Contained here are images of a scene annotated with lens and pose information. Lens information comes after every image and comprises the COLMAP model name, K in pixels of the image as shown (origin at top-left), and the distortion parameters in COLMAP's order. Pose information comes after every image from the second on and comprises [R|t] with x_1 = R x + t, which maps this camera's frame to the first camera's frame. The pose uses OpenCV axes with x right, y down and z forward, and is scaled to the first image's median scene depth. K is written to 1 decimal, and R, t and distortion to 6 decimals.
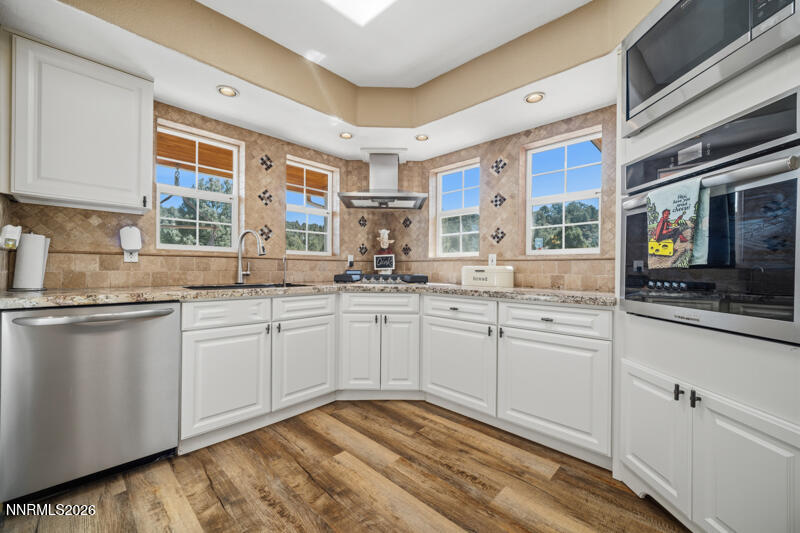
lens RADIAL K [[322.4, 0, 395.5], [0, 322.4, 271.0], [0, 0, 1]] dist [-0.000982, -0.000206]
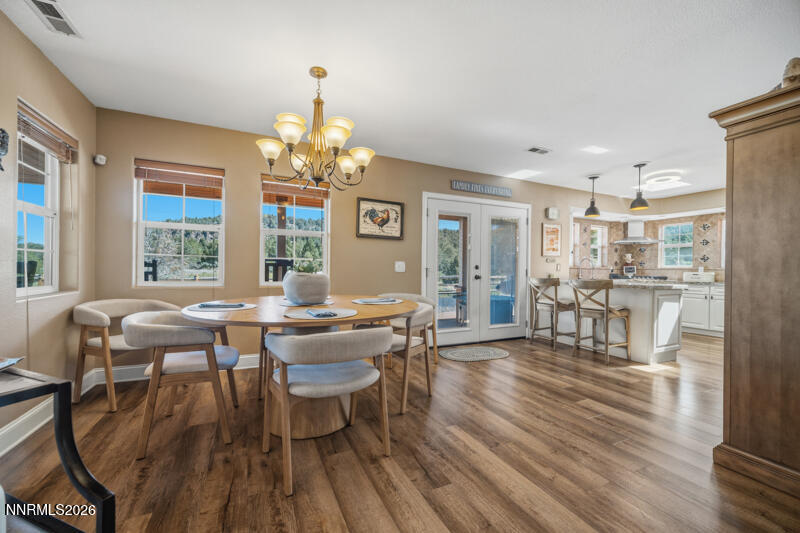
lens RADIAL K [[322.4, 0, 395.5], [0, 322.4, 271.0], [0, 0, 1]] dist [-0.000982, -0.000206]
pose [[0.933447, 0.003516, -0.358698, -0.992471], [-0.006308, 0.999958, -0.006615, 0.004104], [0.358659, 0.008437, 0.933430, -2.081271]]
